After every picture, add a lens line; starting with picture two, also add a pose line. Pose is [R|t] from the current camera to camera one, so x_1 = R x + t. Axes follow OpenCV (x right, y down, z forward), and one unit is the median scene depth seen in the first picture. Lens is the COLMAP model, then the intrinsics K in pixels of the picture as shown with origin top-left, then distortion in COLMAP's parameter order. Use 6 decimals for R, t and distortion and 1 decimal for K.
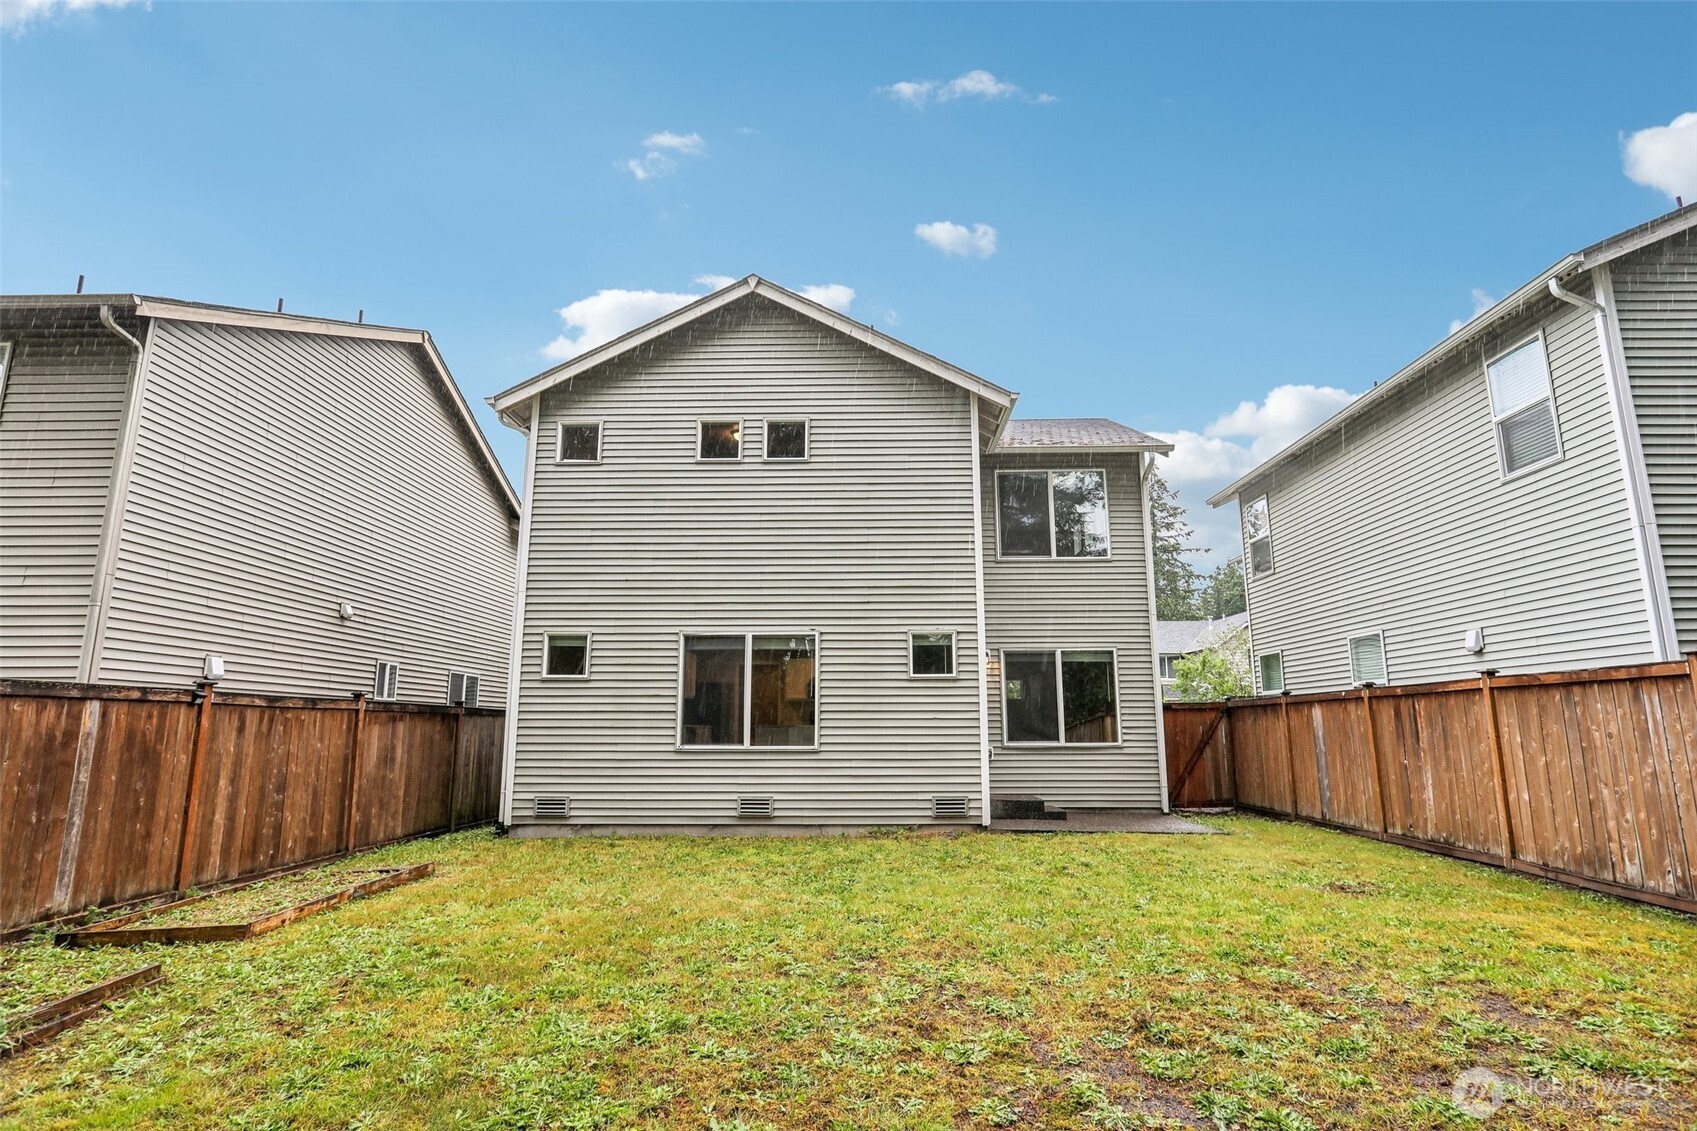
lens RADIAL K [[880.7, 0, 848.5], [0, 880.7, 565.5], [0, 0, 1]] dist [-0.000287, -0.000155]
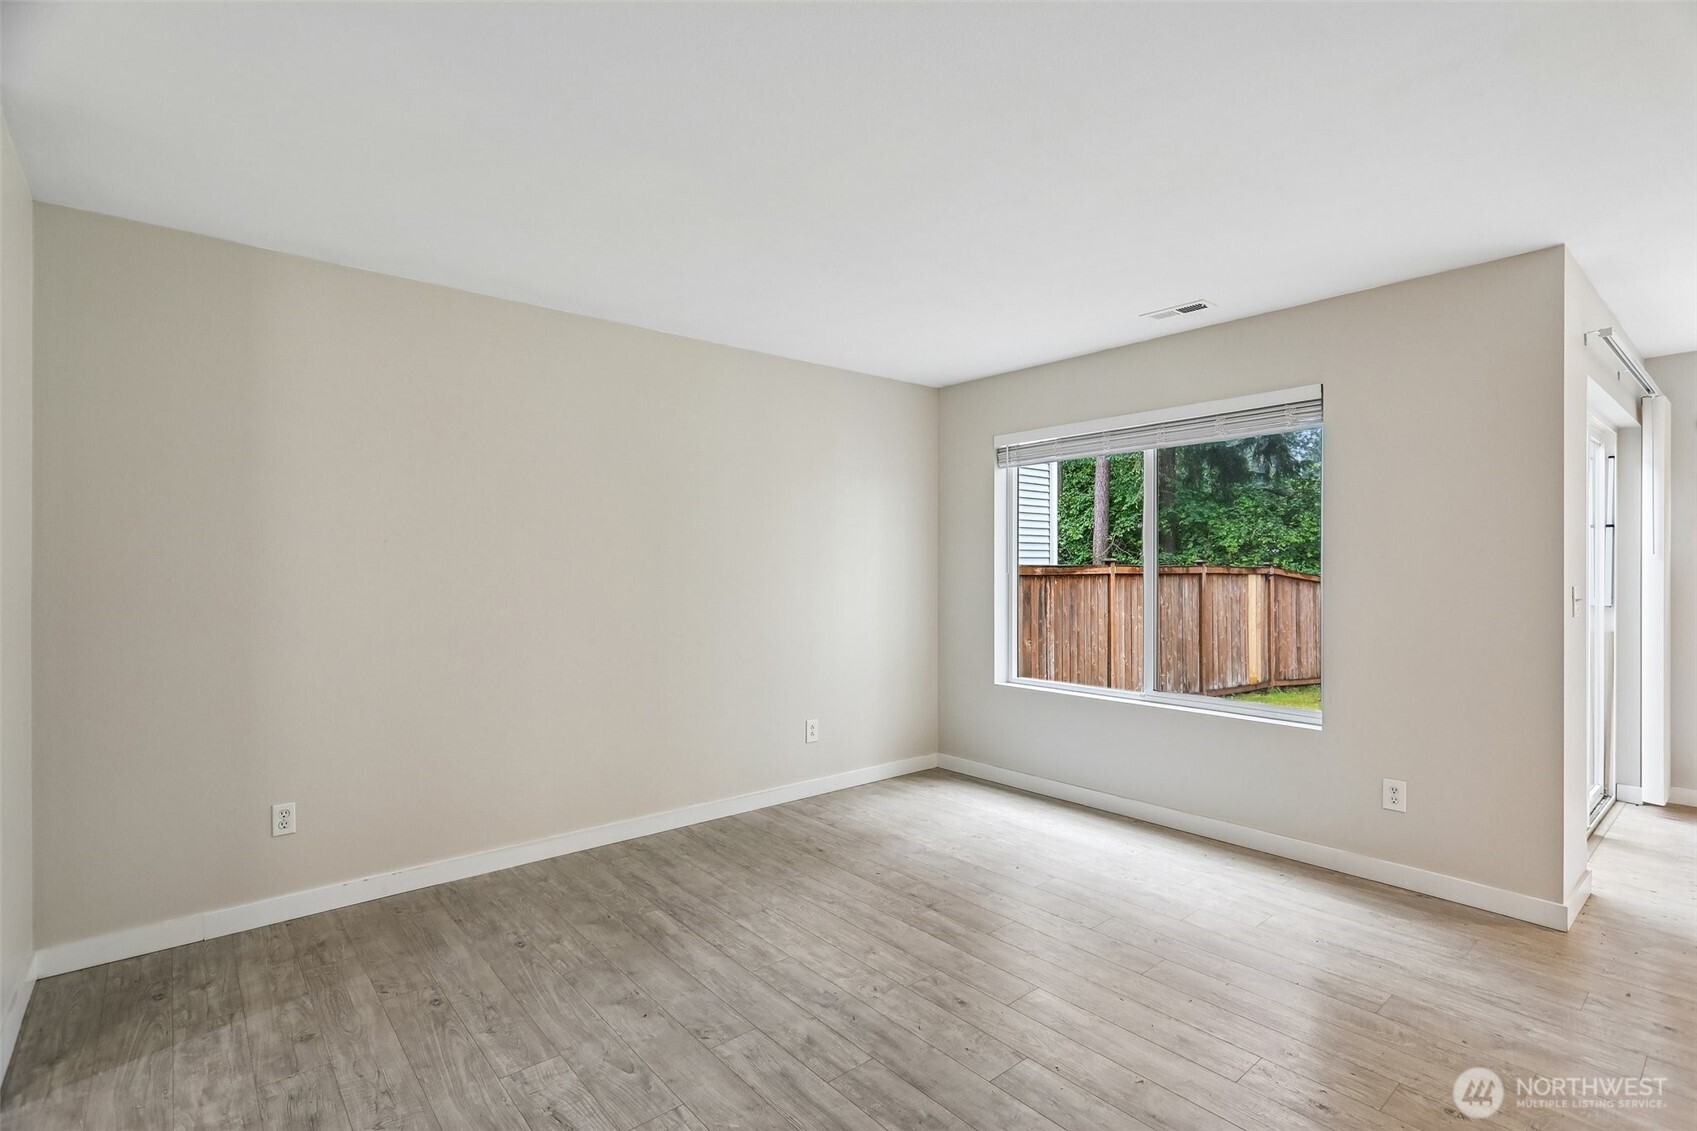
lens RADIAL K [[797.9, 0, 849.1], [0, 797.9, 567.5], [0, 0, 1]] dist [-0.001418, 0.001974]
pose [[-0.664448, 0.001940, 0.747332, 0.138203], [-0.135759, 0.983045, -0.123255, 0.331634], [-0.734900, -0.183354, -0.652919, 2.081684]]
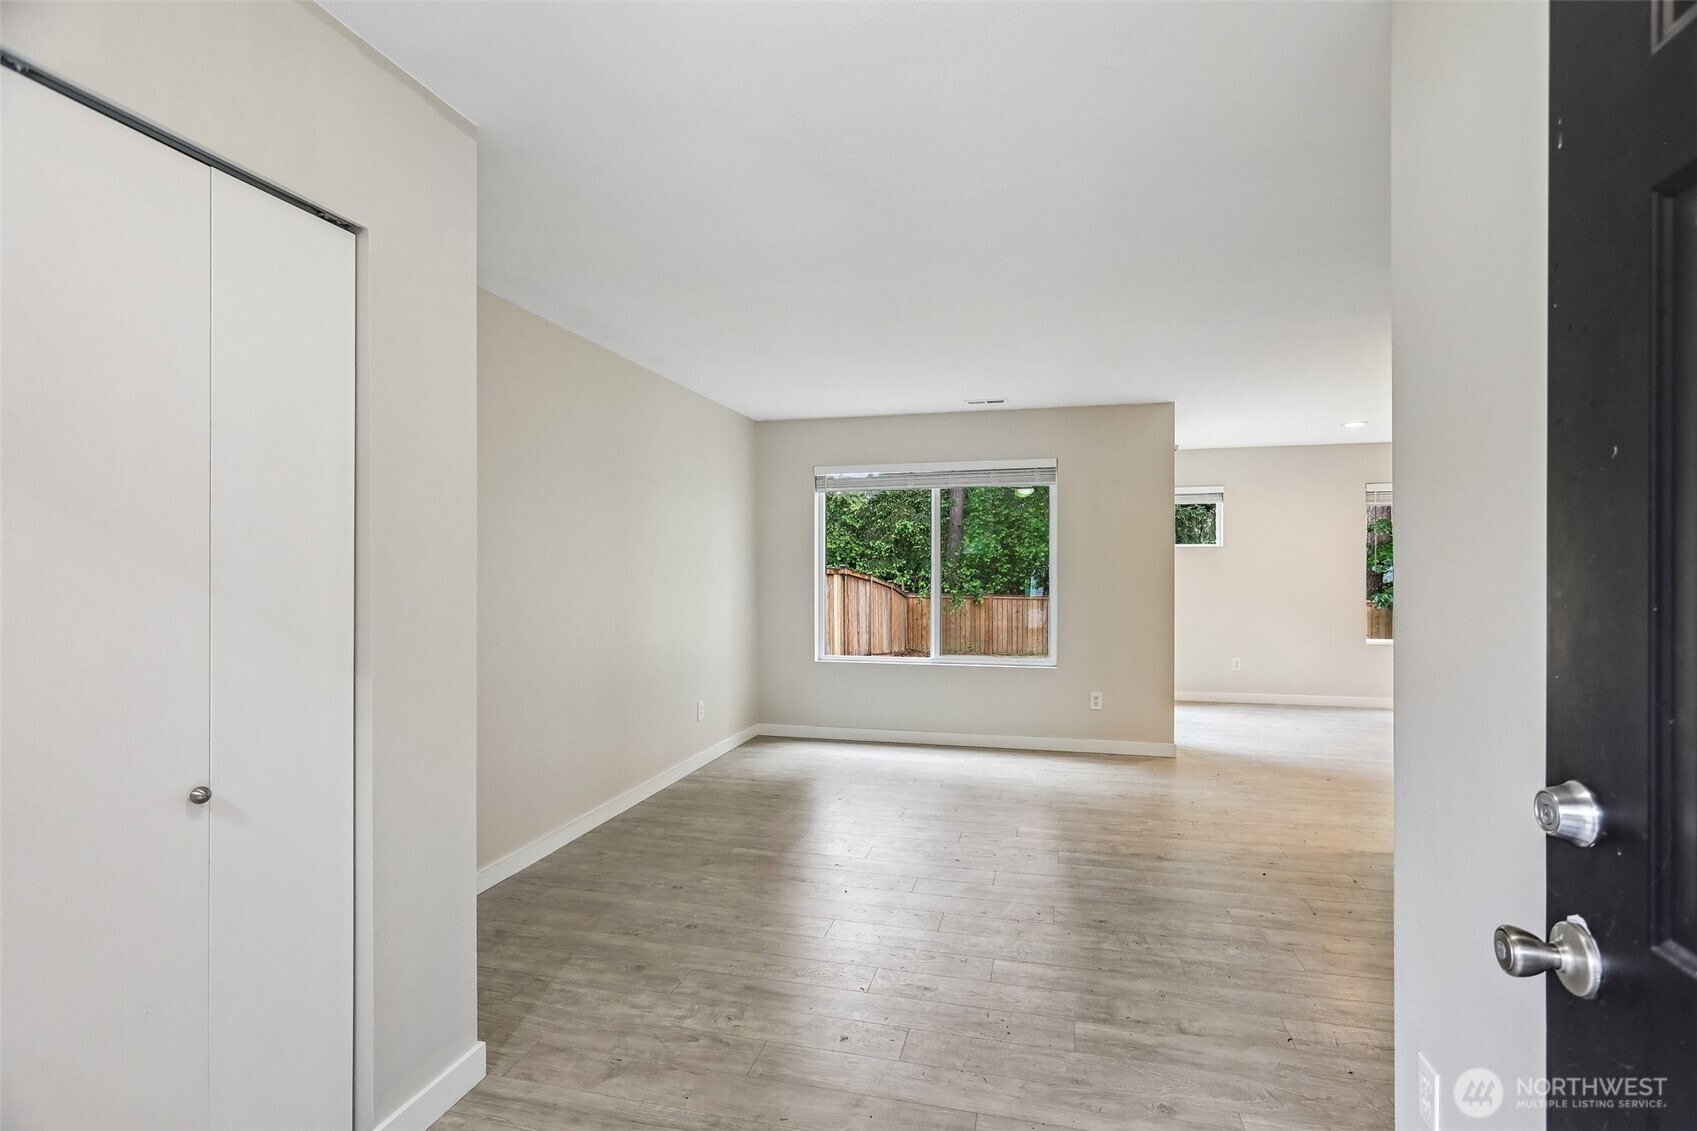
lens RADIAL K [[797.9, 0, 849.1], [0, 797.9, 567.5], [0, 0, 1]] dist [-0.001418, 0.001974]
pose [[-0.974466, 0.003982, 0.224500, 0.295559], [-0.037411, 0.982987, -0.179823, 0.372846], [-0.221397, -0.183630, -0.957739, 2.313462]]
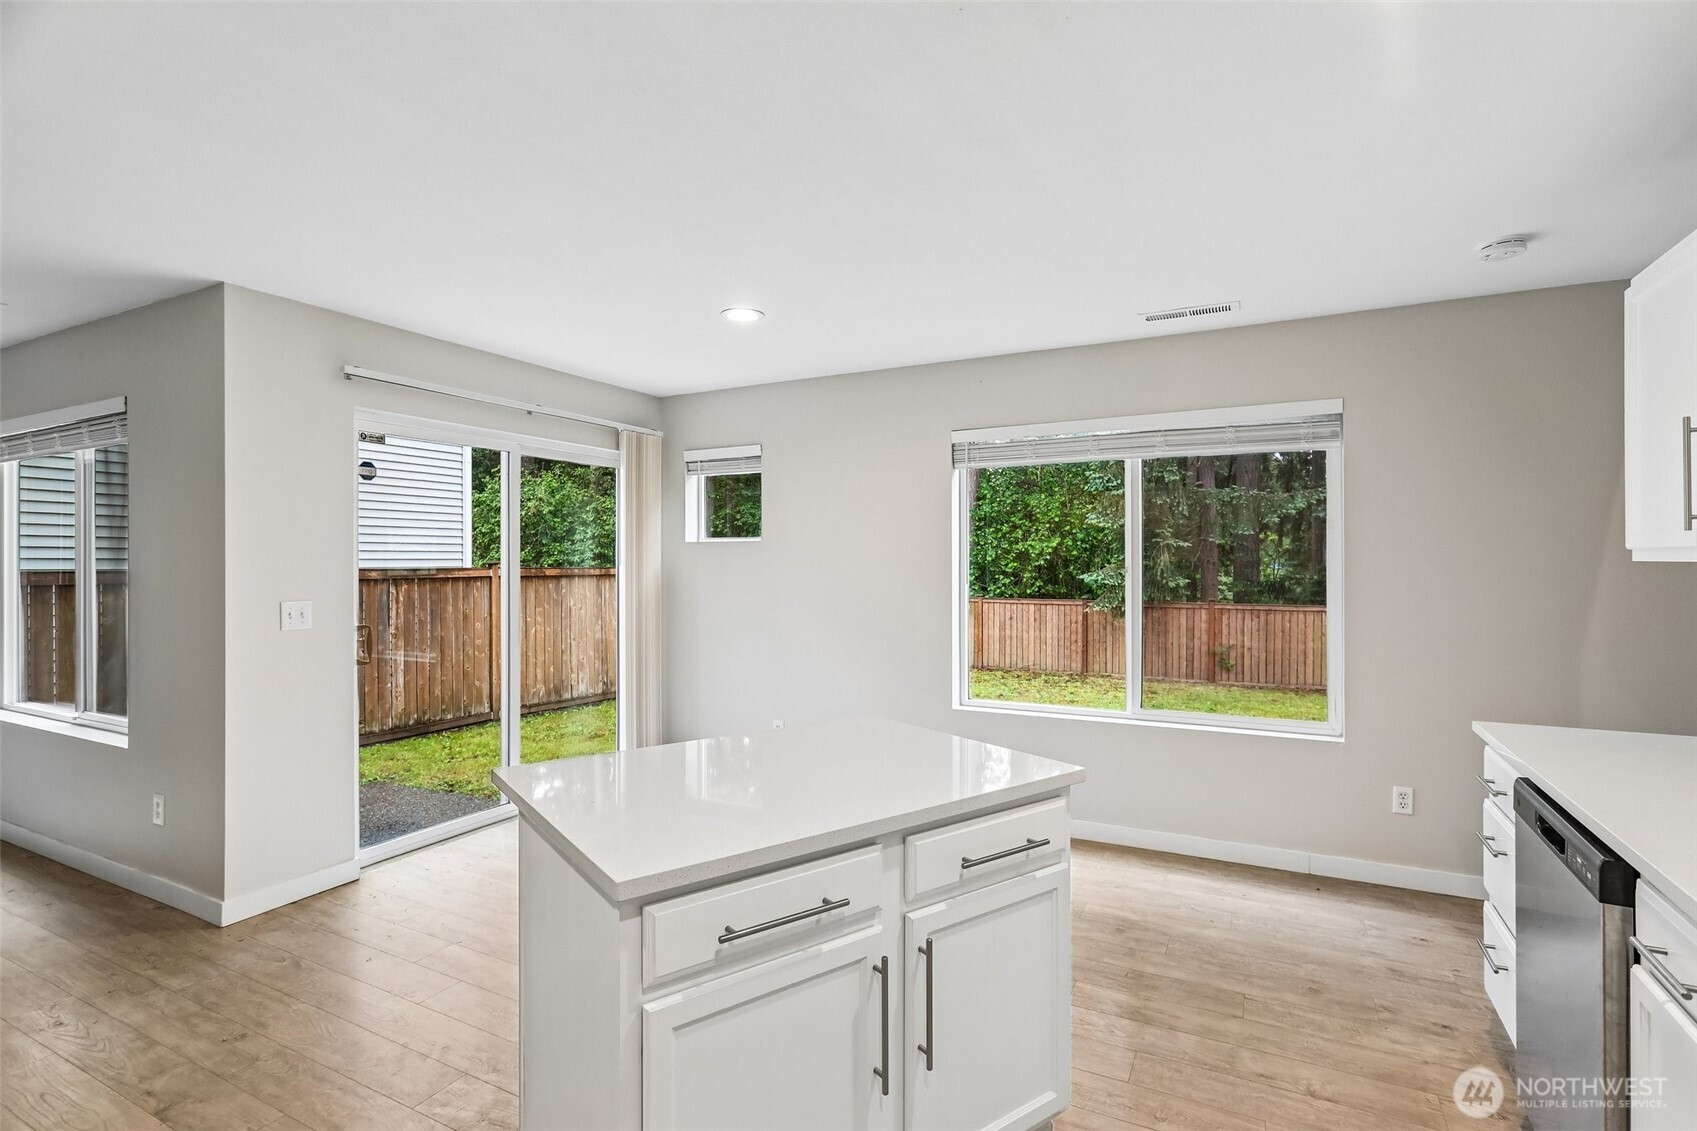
lens RADIAL K [[804.8, 0, 856.7], [0, 804.8, 560.5], [0, 0, 1]] dist [-0.000308, 0.000468]
pose [[-0.899119, 0.003668, 0.437689, -0.212365], [-0.078168, 0.982544, -0.168809, 0.278826], [-0.430668, -0.185993, -0.883137, 1.848977]]
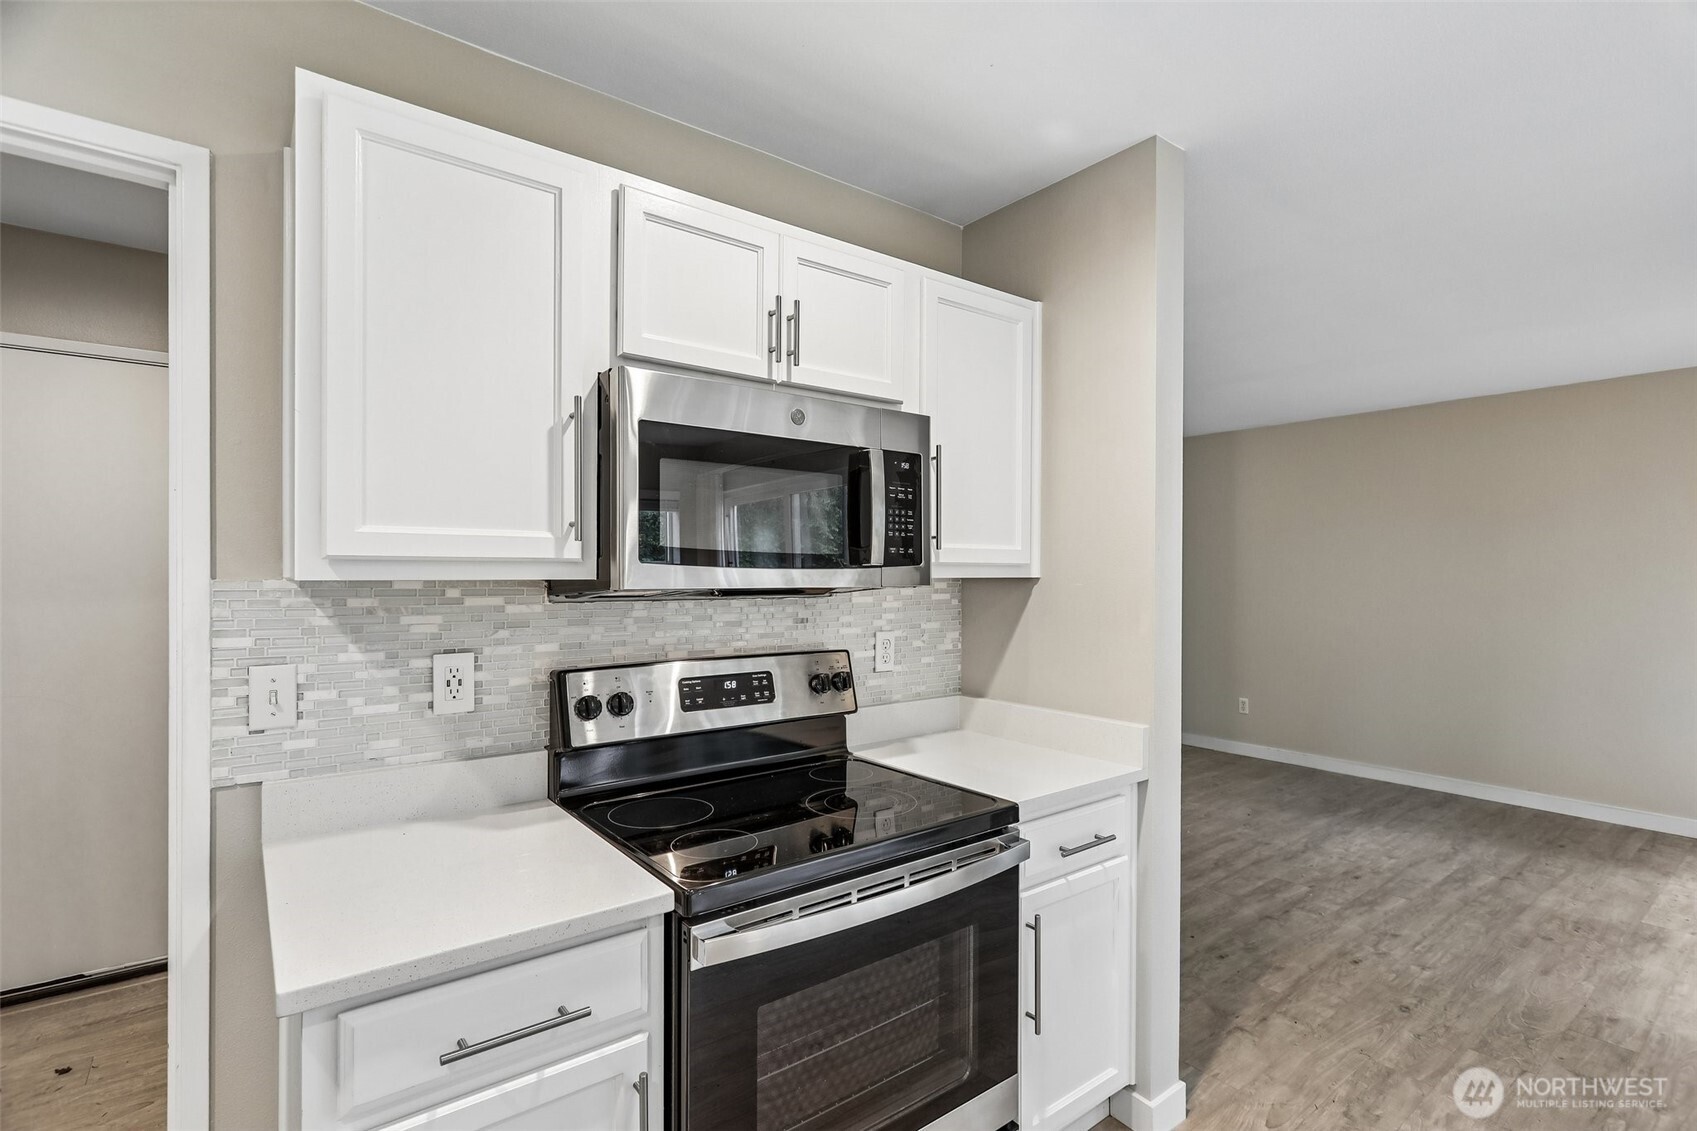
lens RADIAL K [[797.2, 0, 850.7], [0, 797.2, 576.5], [0, 0, 1]] dist [-0.003463, 0.000884]
pose [[0.778797, -0.001041, 0.627275, -0.146463], [-0.118560, 0.981730, 0.148829, 0.255228], [-0.615970, -0.190277, 0.764445, 1.724554]]
